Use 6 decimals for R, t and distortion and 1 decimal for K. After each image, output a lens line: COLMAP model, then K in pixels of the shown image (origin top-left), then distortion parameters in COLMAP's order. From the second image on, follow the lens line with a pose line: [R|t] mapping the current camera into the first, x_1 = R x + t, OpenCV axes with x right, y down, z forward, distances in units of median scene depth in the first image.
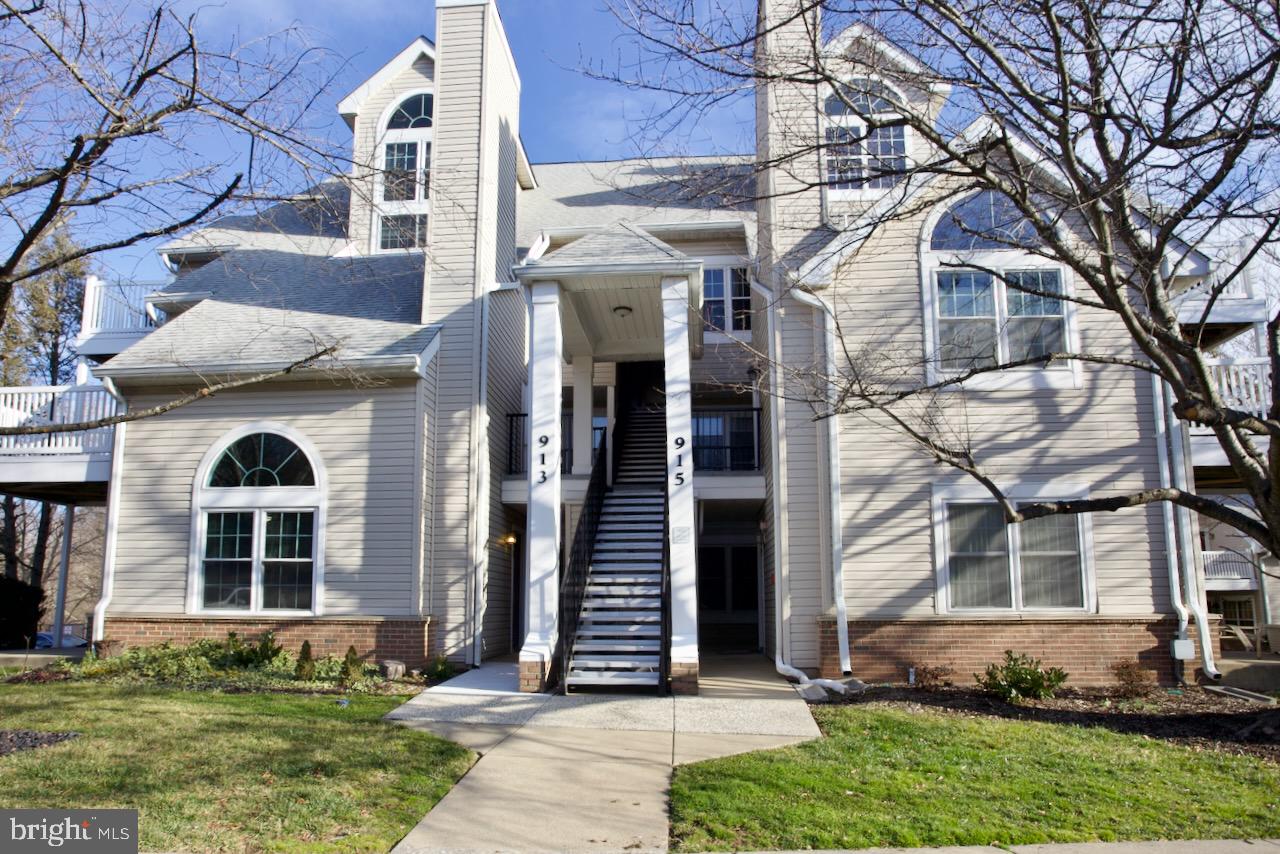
lens RADIAL K [[896.4, 0, 640.3], [0, 896.4, 468.7], [0, 0, 1]] dist [-0.098766, 0.096911]
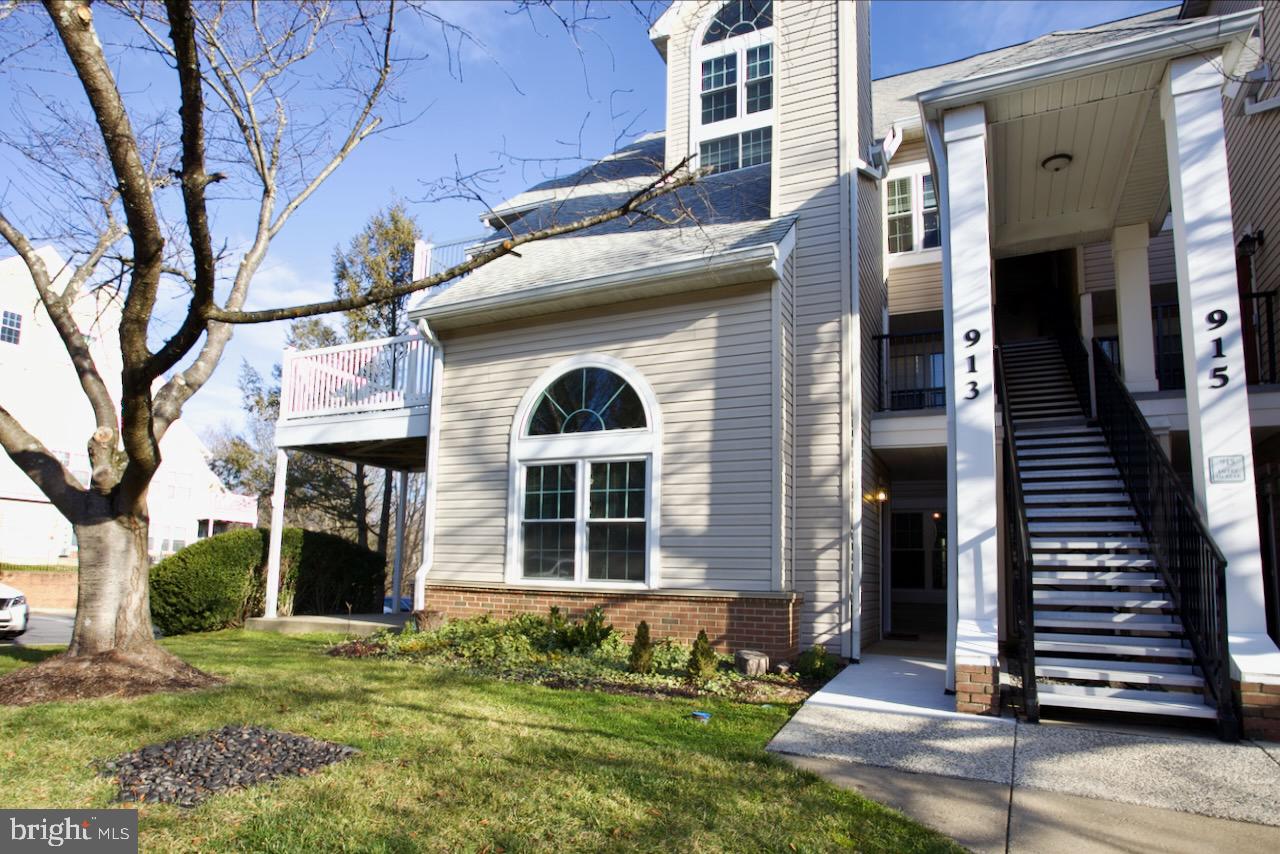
lens RADIAL K [[742.7, 0, 627.5], [0, 742.7, 424.8], [0, 0, 1]] dist [-0.065285, 0.045959]
pose [[0.943156, -0.043582, -0.329481, -0.158797], [0.025177, 0.997885, -0.059922, 0.056830], [0.331396, 0.048220, 0.942259, 0.350487]]
